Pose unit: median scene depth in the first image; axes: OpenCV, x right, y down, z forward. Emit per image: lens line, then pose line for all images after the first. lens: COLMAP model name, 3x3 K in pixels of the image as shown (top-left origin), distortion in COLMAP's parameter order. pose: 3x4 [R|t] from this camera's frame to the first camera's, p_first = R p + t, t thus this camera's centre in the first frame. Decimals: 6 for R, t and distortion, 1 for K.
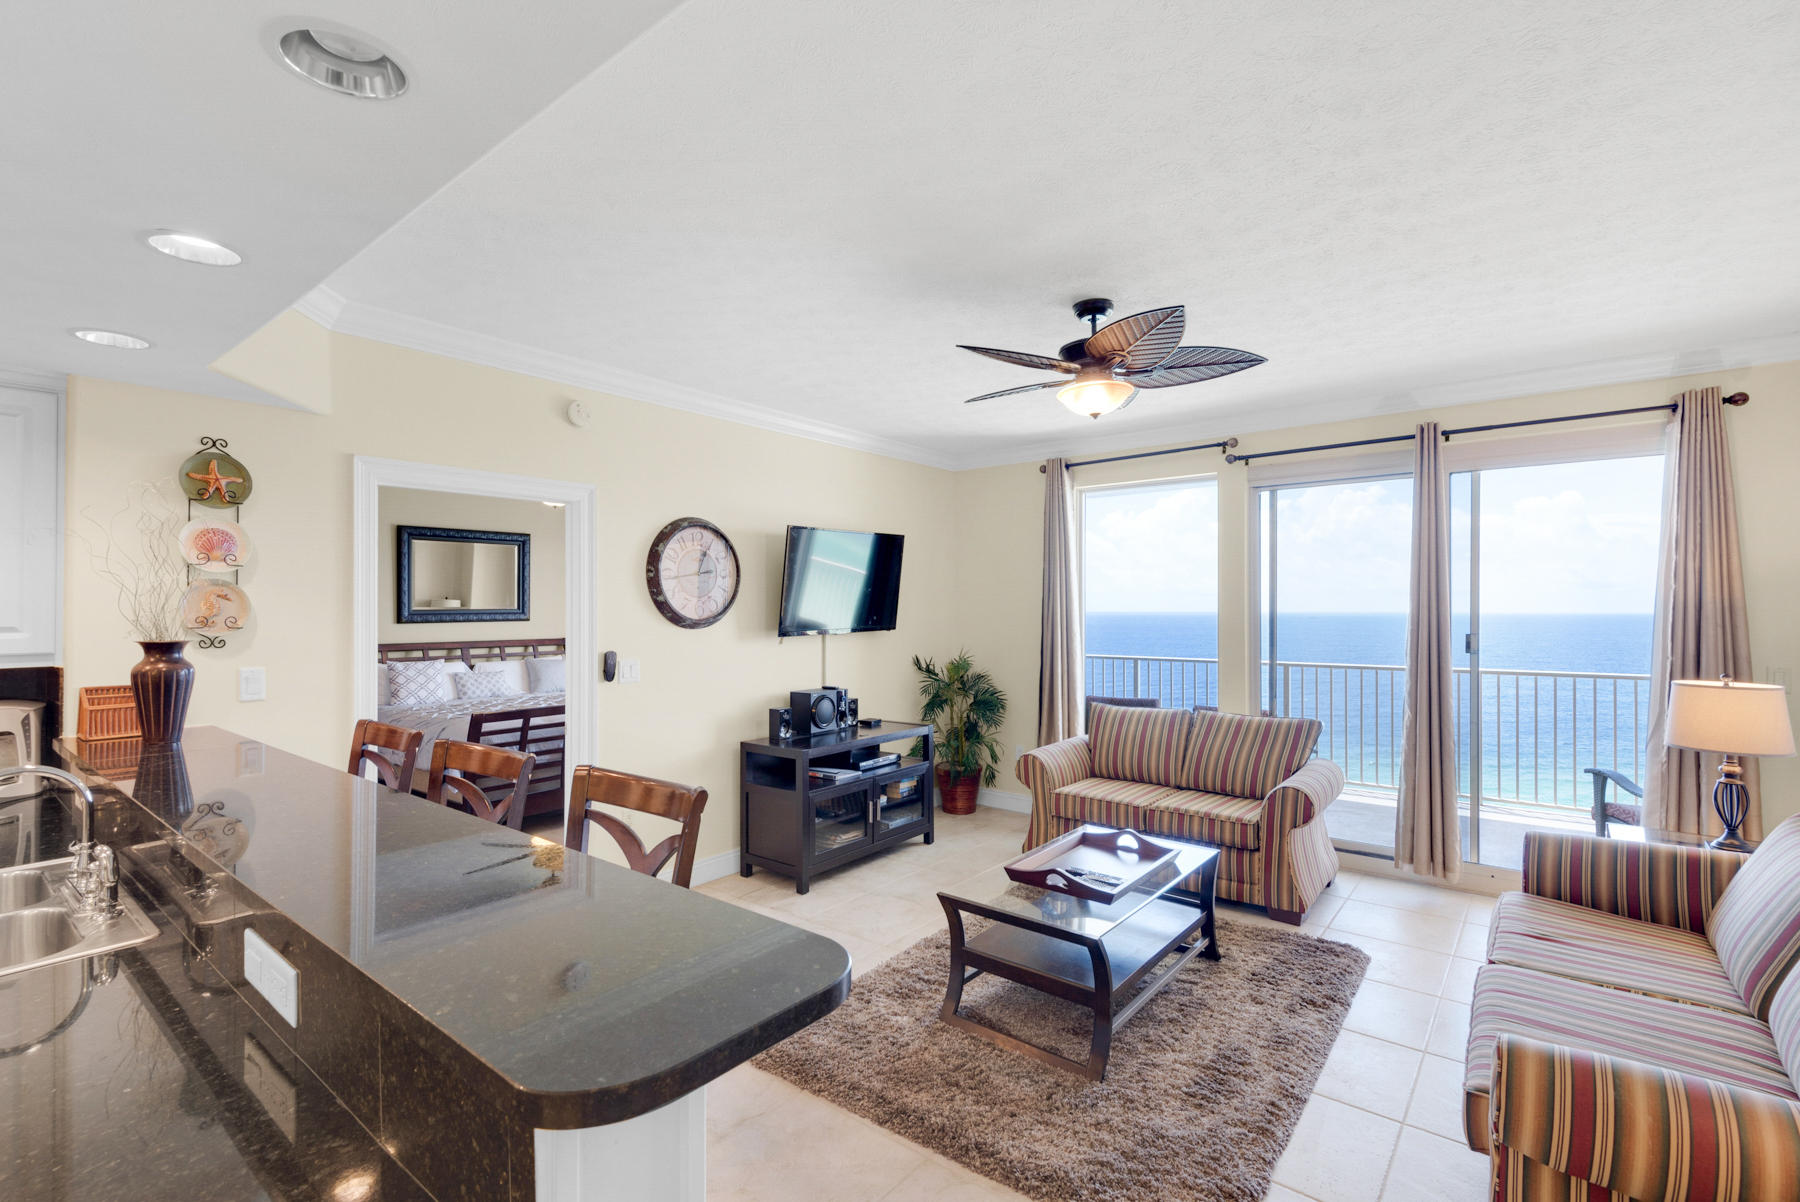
lens RADIAL K [[820.1, 0, 910.9], [0, 820.1, 605.0], [0, 0, 1]] dist [-0.002227, -0.002723]
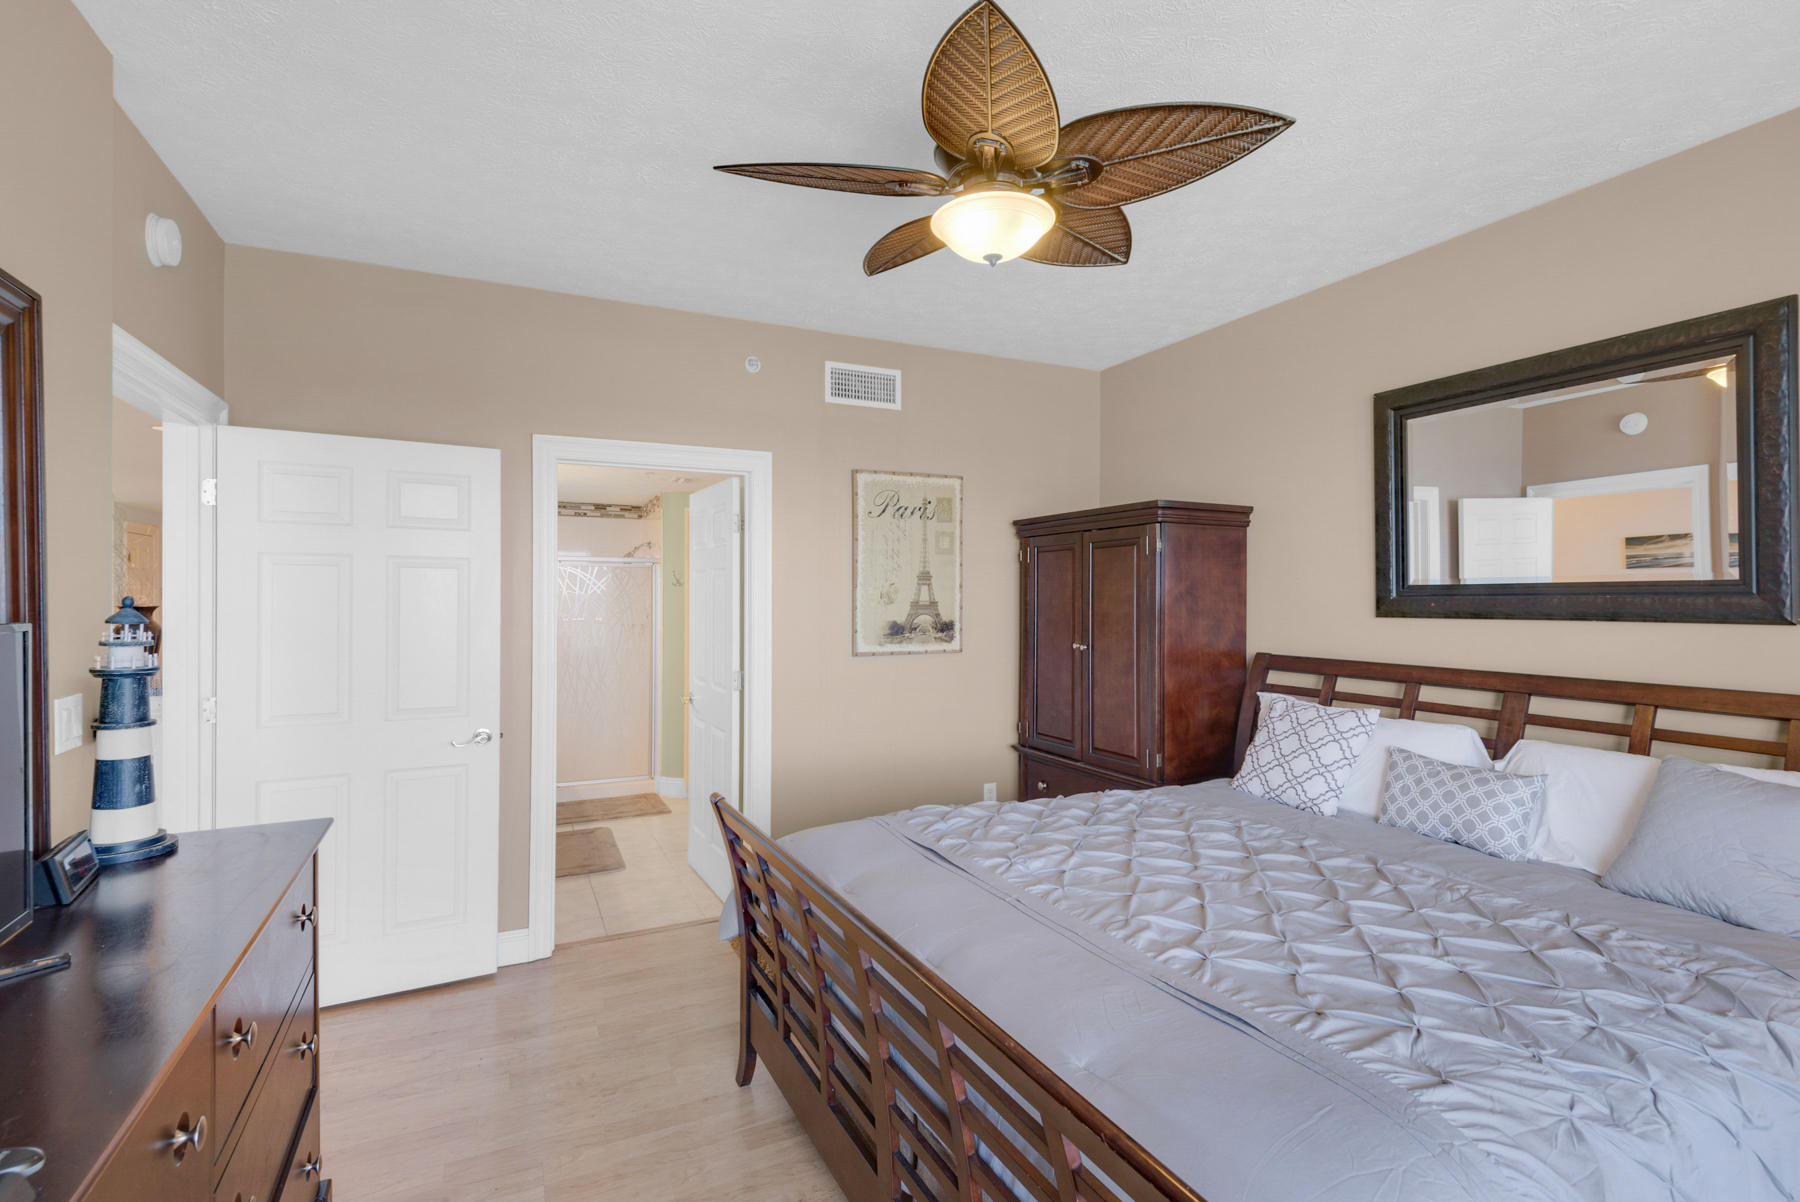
lens RADIAL K [[820.1, 0, 914.7], [0, 820.1, 602.0], [0, 0, 1]] dist [-0.002227, -0.002723]
pose [[-0.438332, 0.008831, -0.898770, -0.176435], [0.000954, 0.999956, 0.009360, 0.015538], [0.898813, 0.003245, -0.438321, 1.466542]]
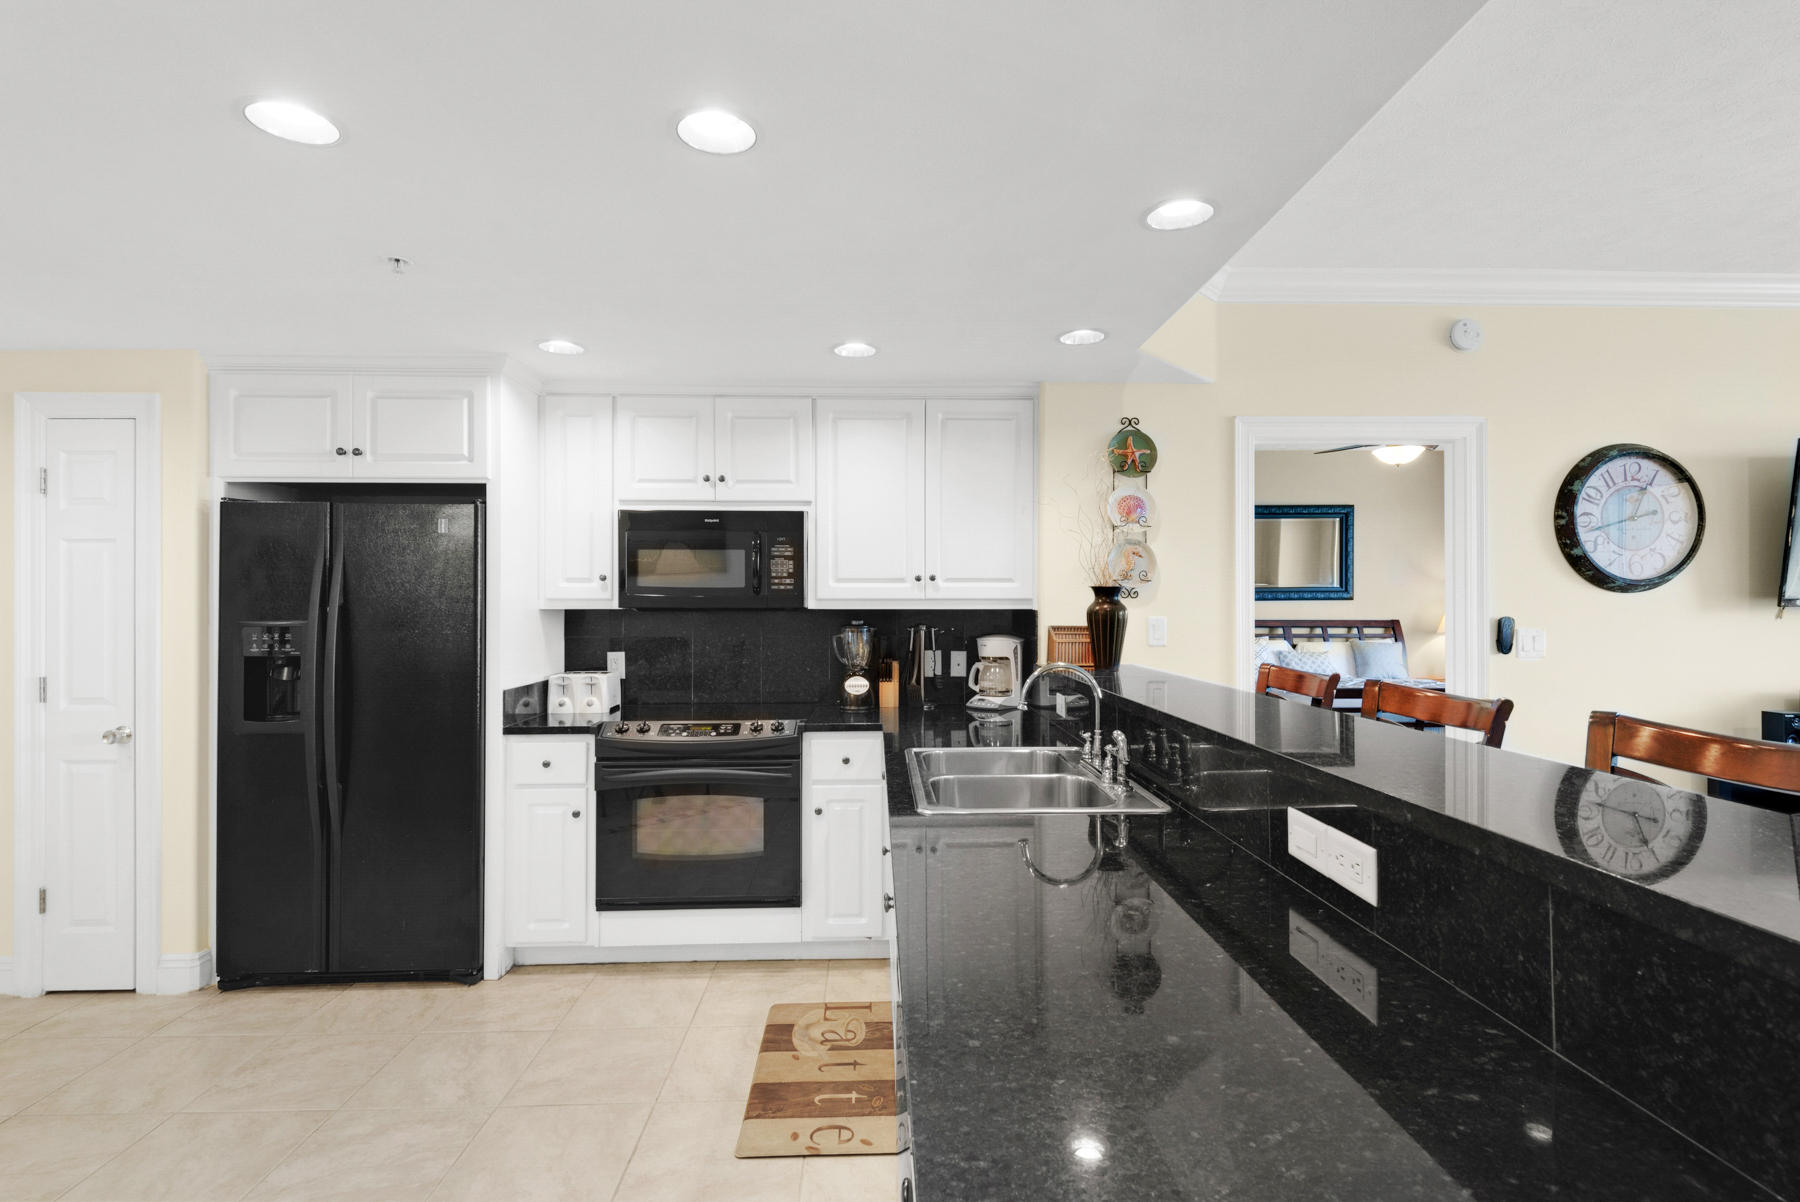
lens RADIAL K [[867.0, 0, 898.4], [0, 867.0, 596.7], [0, 0, 1]] dist [0.017216, -0.004992]
pose [[0.641474, -0.005800, -0.767123, -0.076008], [0.001200, 0.999978, -0.006557, 0.036675], [0.767144, 0.003285, 0.641467, -0.025907]]
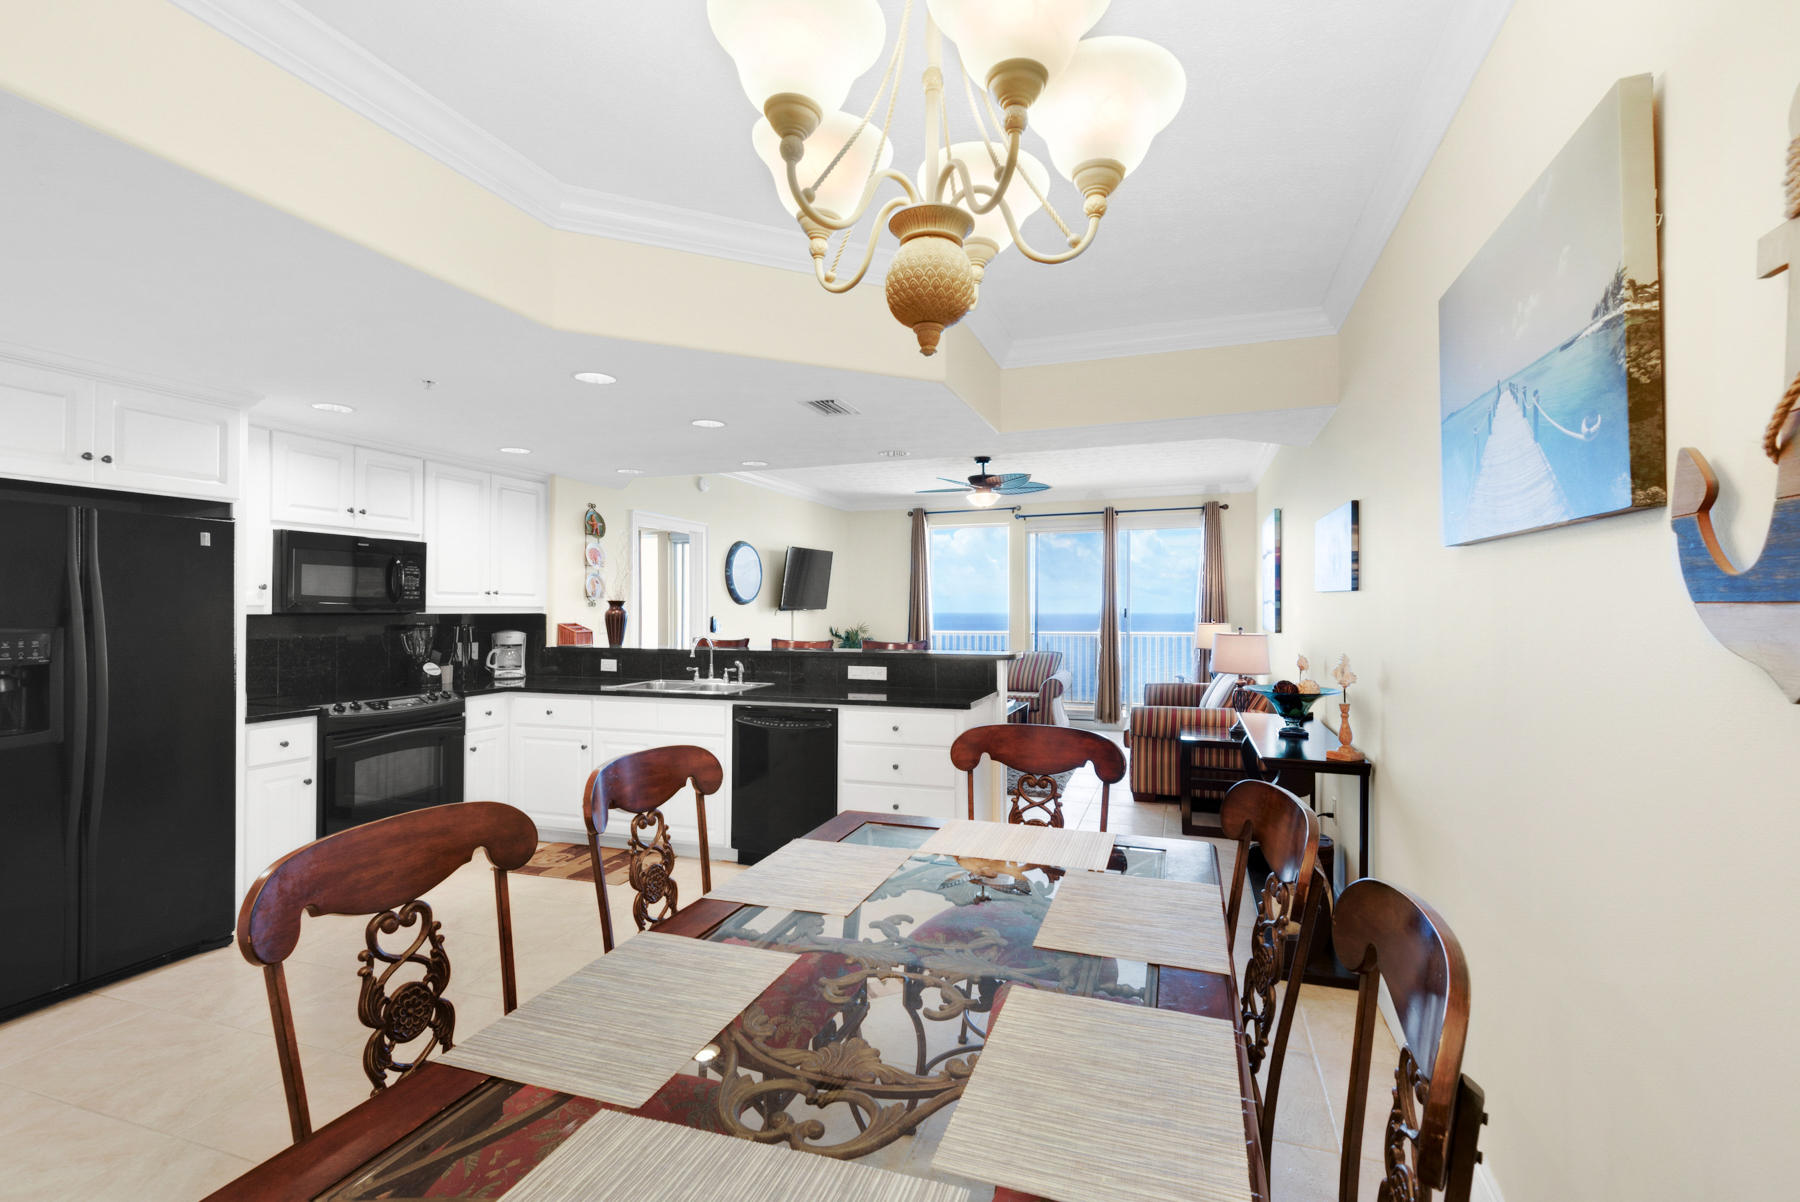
lens RADIAL K [[820.1, 0, 902.0], [0, 820.1, 602.7], [0, 0, 1]] dist [-0.002227, -0.002723]
pose [[0.947073, 0.005677, 0.320968, -0.490899], [-0.003697, 0.999970, -0.006777, 0.033710], [-0.320997, 0.005232, 0.947066, -0.736206]]
